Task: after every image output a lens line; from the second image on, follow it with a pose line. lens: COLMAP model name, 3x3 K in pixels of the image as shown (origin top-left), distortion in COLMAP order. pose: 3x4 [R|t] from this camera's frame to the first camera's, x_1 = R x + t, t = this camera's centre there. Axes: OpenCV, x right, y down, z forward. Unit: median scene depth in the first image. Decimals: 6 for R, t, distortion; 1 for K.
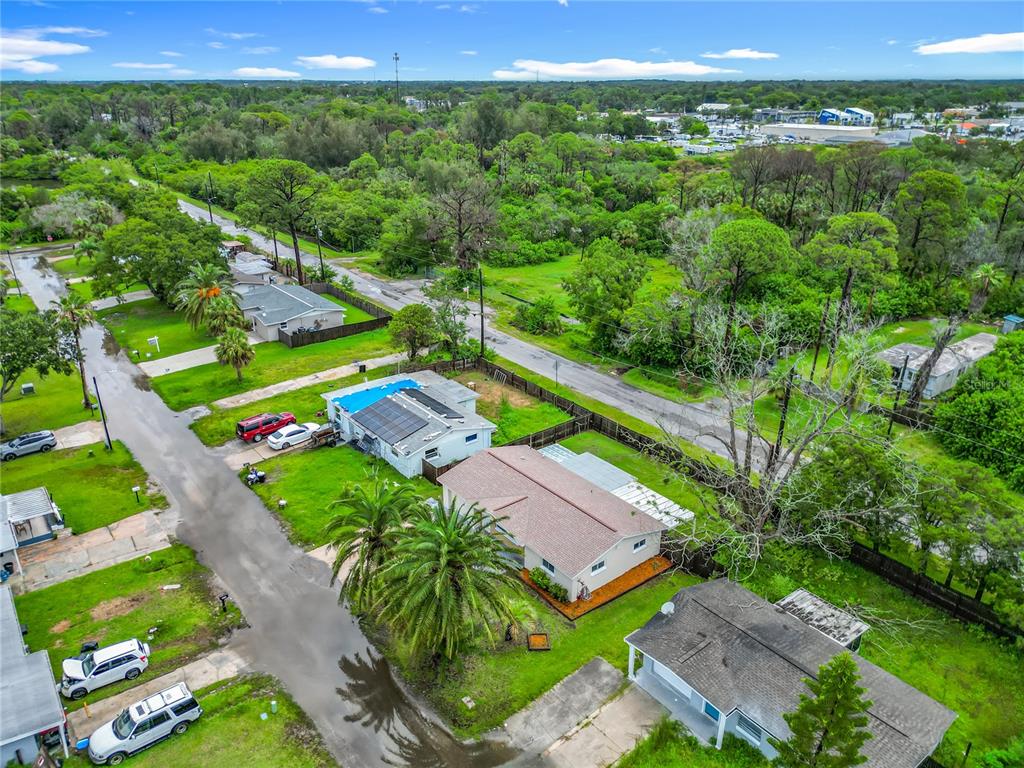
lens RADIAL K [[723.9, 0, 509.1], [0, 723.9, 385.0], [0, 0, 1]] dist [0.057675, -0.061596]
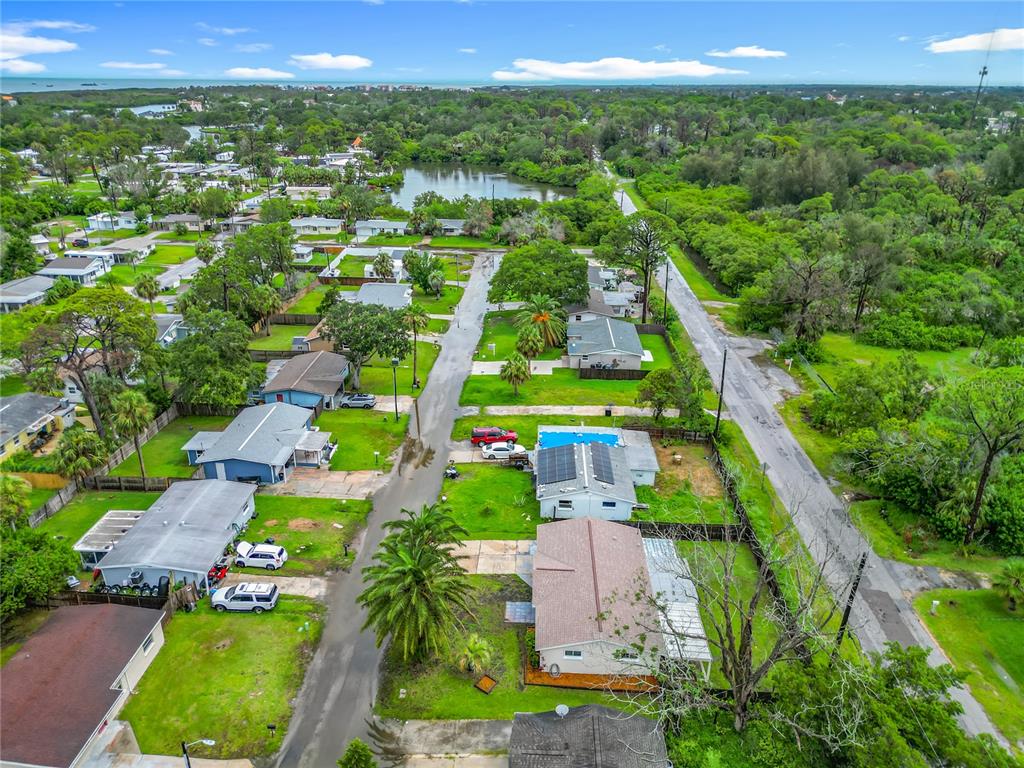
lens RADIAL K [[734.7, 0, 509.2], [0, 734.7, 386.4], [0, 0, 1]] dist [0.066754, -0.091813]
pose [[0.756370, 0.256243, -0.601867, 0.365504], [-0.261814, 0.961760, 0.080443, -0.117917], [0.599464, 0.096732, 0.794535, 0.015210]]
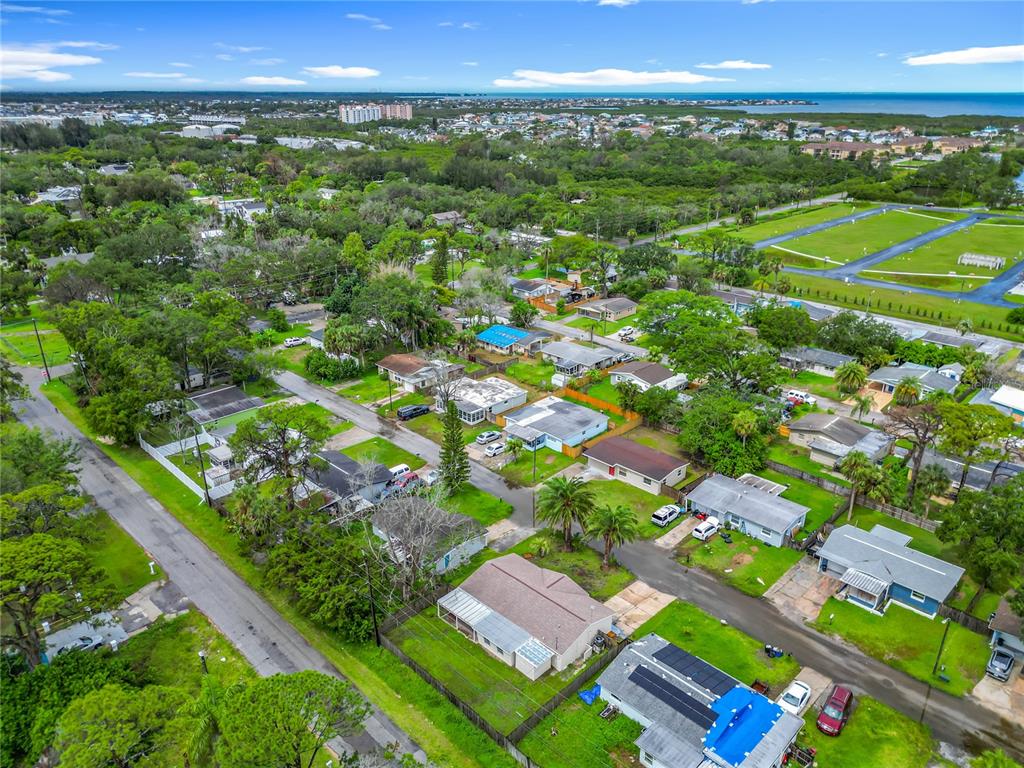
lens RADIAL K [[729.7, 0, 509.6], [0, 729.7, 389.0], [0, 0, 1]] dist [0.054236, -0.071902]
pose [[-0.991942, 0.045621, -0.118193, 0.179132], [-0.051360, 0.708017, 0.704325, -0.821372], [0.115814, 0.704720, -0.699969, 1.179054]]
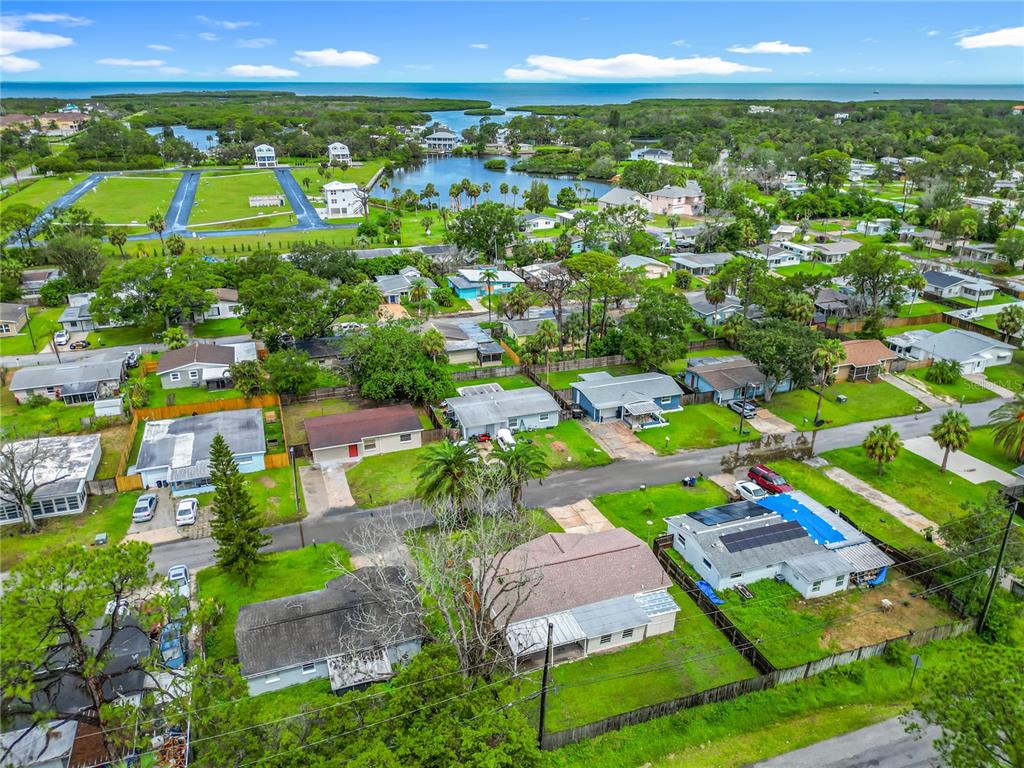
lens RADIAL K [[734.7, 0, 509.2], [0, 734.7, 386.4], [0, 0, 1]] dist [0.066754, -0.091813]
pose [[-0.317279, 0.361351, -0.876789, 0.693336], [-0.369395, 0.804444, 0.465206, -0.409980], [0.873431, 0.471482, -0.121752, 0.620121]]
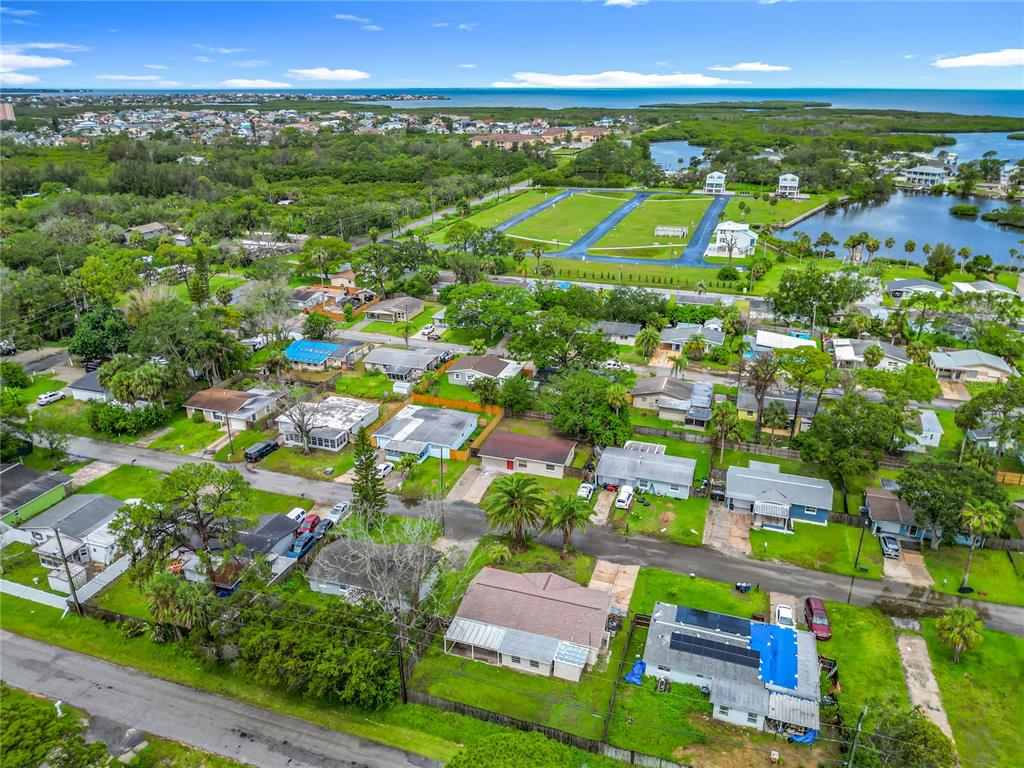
lens RADIAL K [[740.9, 0, 512.0], [0, 740.9, 384.0], [0, 0, 1]] dist [0.041605, -0.073462]
pose [[-0.832617, 0.204163, -0.514845, 0.528878], [-0.217543, 0.734313, 0.643008, -0.765563], [0.509336, 0.647381, -0.566987, 1.038822]]
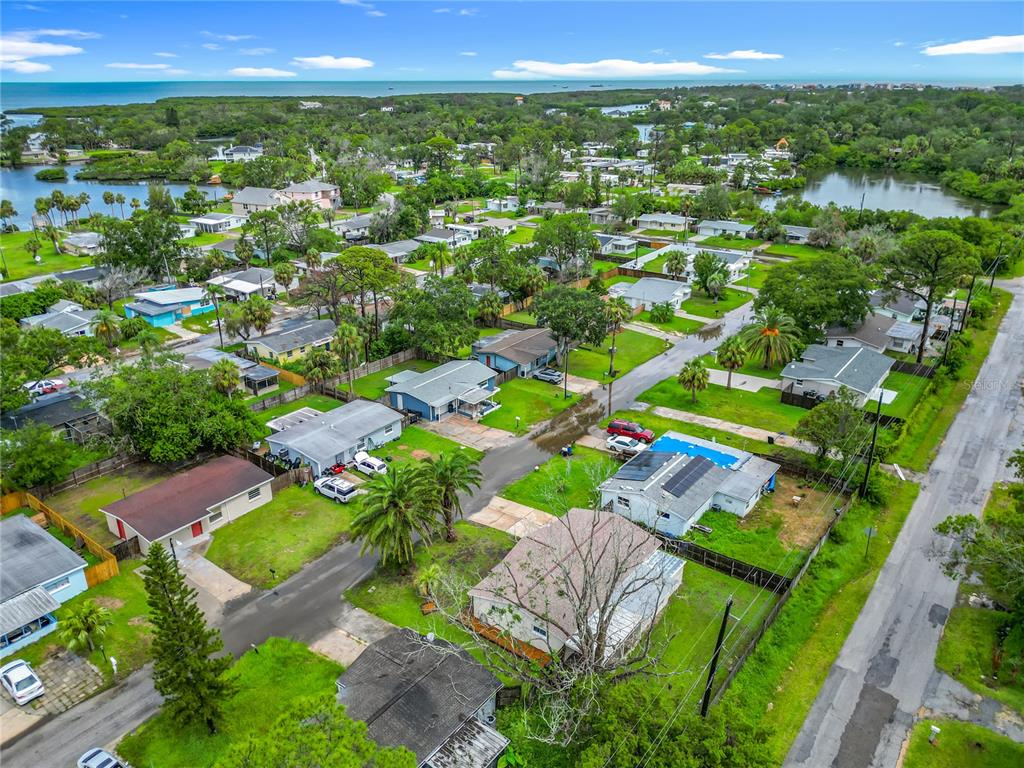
lens RADIAL K [[745.0, 0, 508.0], [0, 745.0, 385.9], [0, 0, 1]] dist [0.047133, -0.076766]
pose [[0.256915, 0.366713, -0.894157, 0.645150], [-0.371104, 0.891716, 0.259084, -0.237273], [0.892343, 0.265263, 0.365184, 0.281978]]
